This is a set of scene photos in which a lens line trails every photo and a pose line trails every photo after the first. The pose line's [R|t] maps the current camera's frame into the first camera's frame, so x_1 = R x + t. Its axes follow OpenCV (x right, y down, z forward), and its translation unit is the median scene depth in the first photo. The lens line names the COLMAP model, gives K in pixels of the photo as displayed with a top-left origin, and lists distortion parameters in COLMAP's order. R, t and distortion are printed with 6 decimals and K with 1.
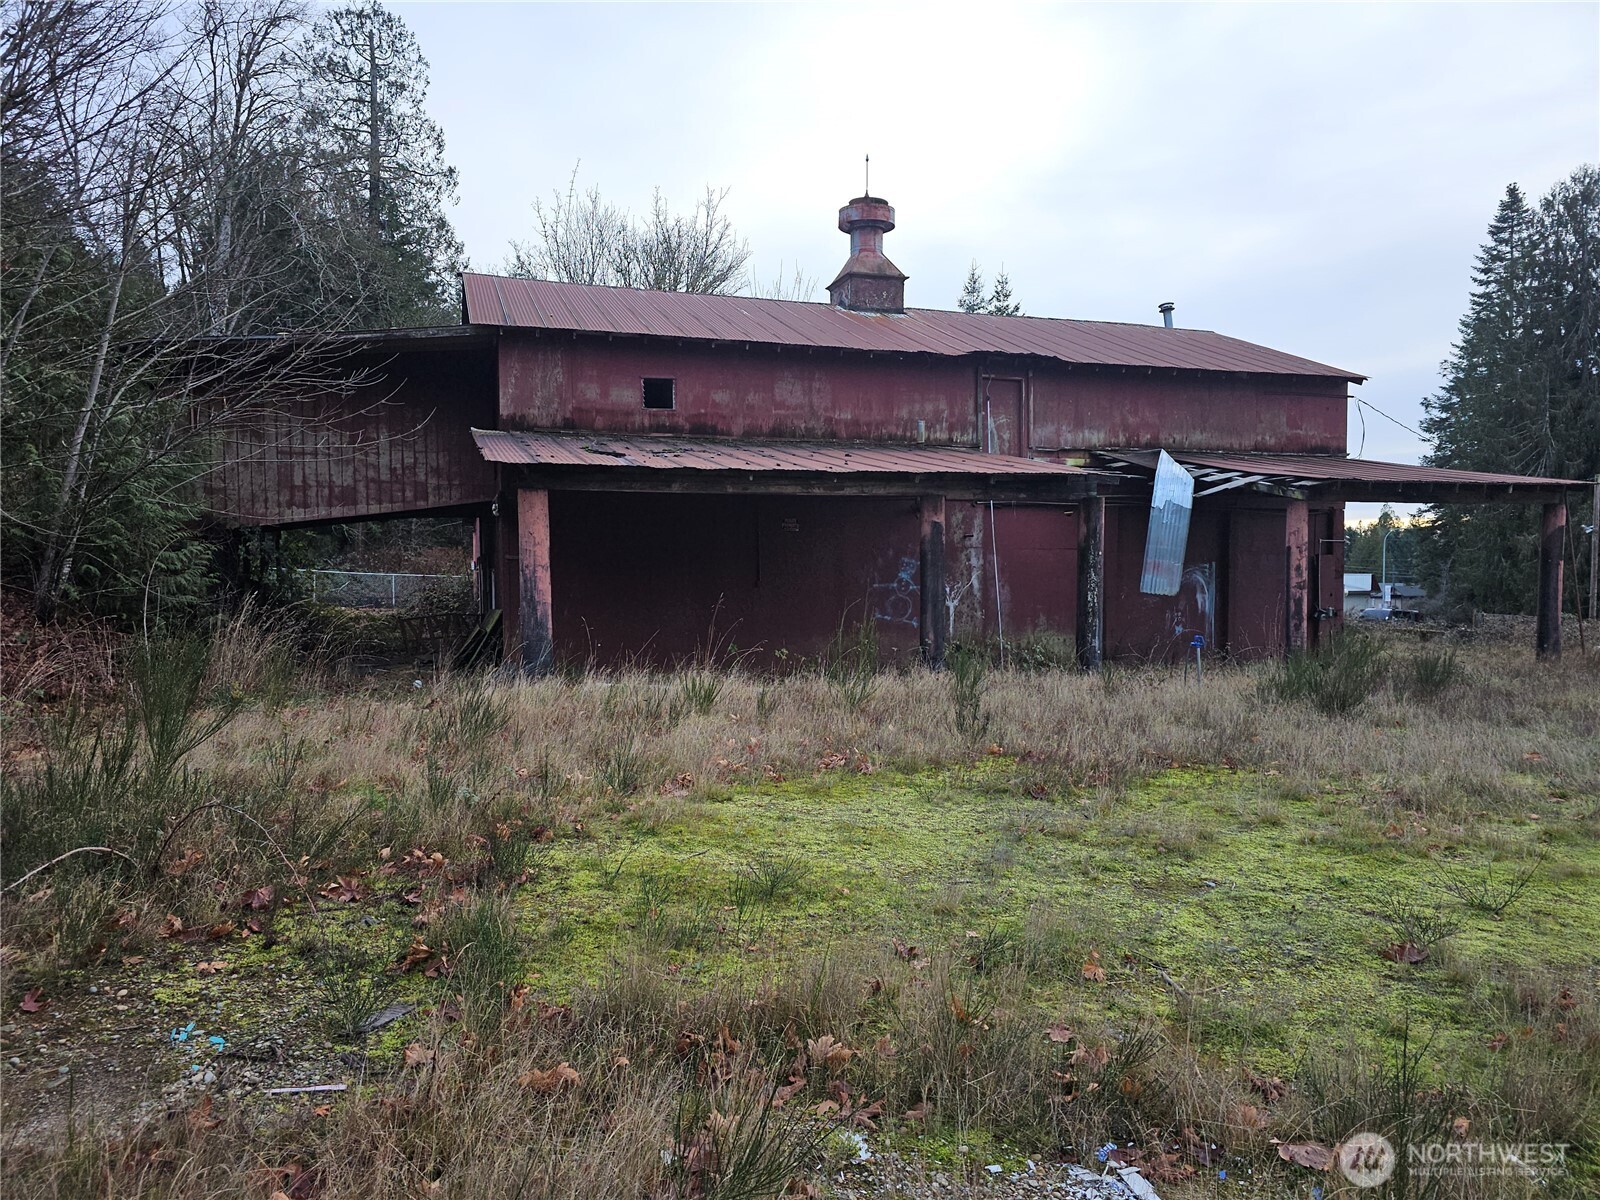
lens RADIAL K [[1051.2, 0, 805.8], [0, 1051.2, 601.0], [0, 0, 1]] dist [0.030983, -0.001314]
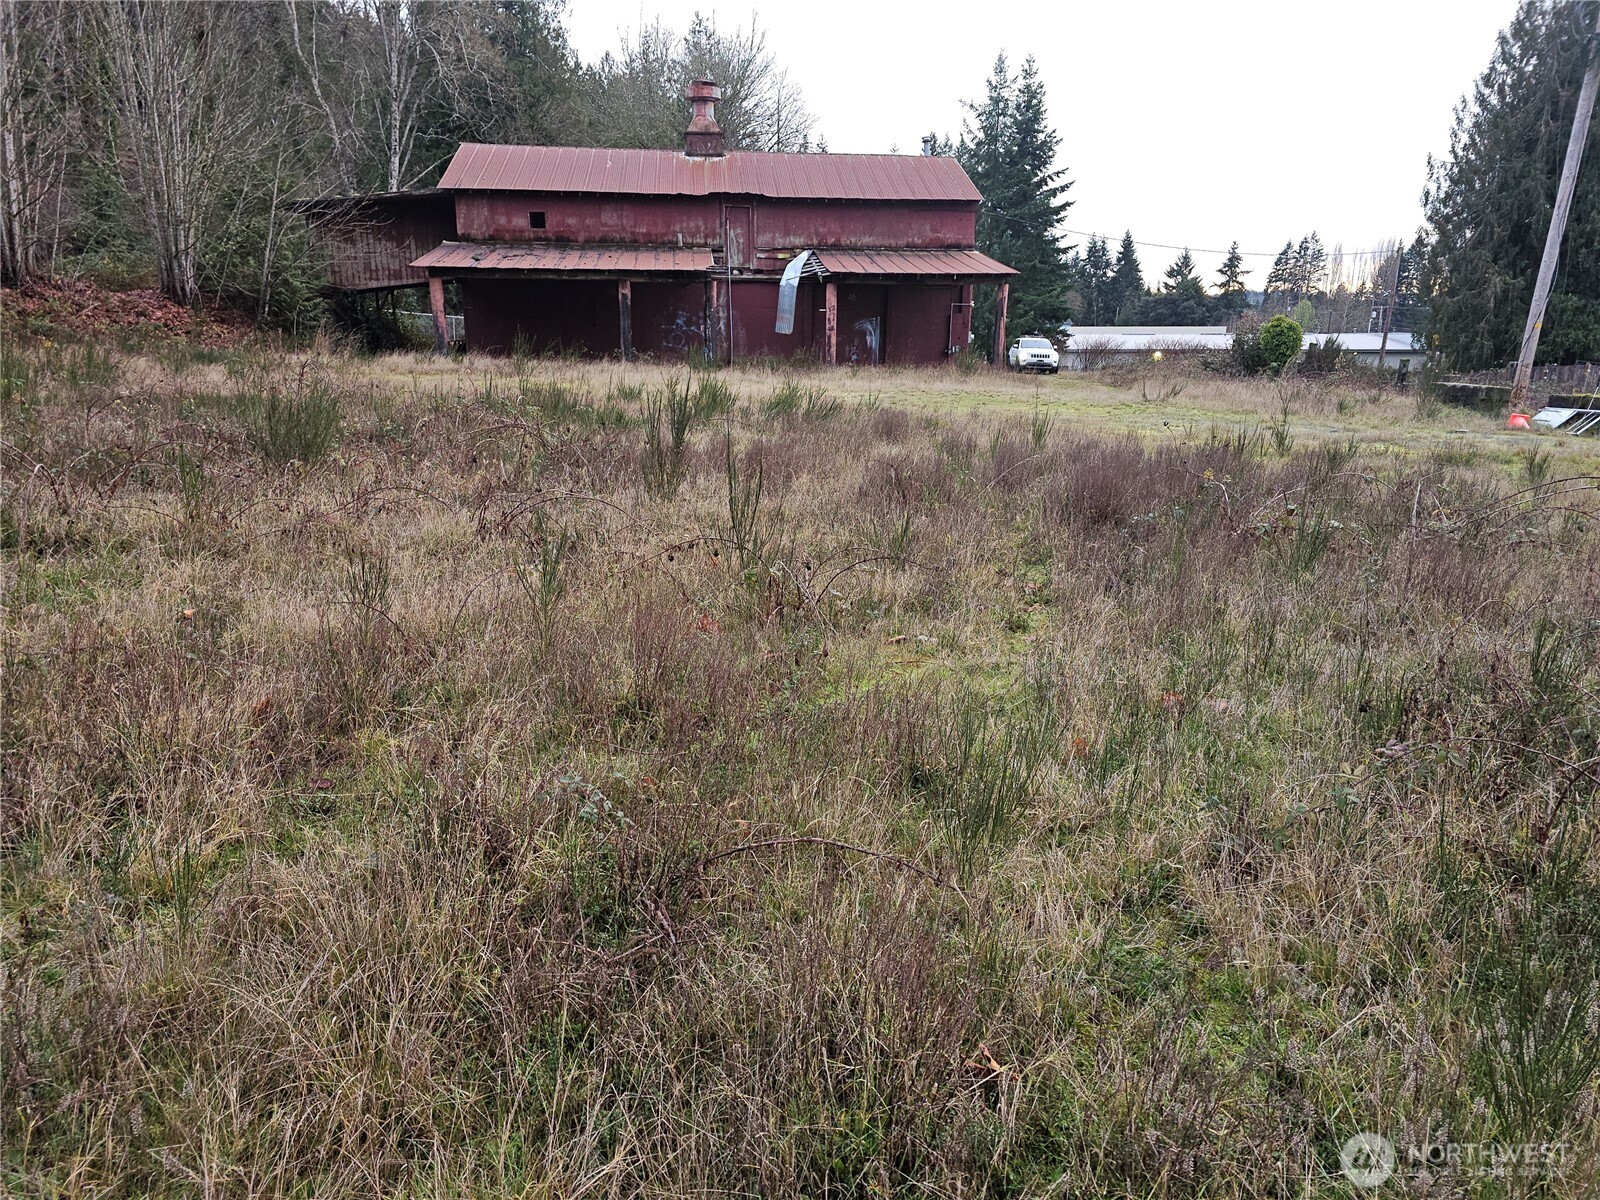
lens RADIAL K [[1051.2, 0, 795.3], [0, 1051.2, 602.9], [0, 0, 1]] dist [0.030983, -0.001314]
pose [[0.972886, 0.074357, -0.219005, 0.790382], [-0.023094, 0.973410, 0.227904, 0.032076], [0.230128, -0.216667, 0.948734, -0.872508]]
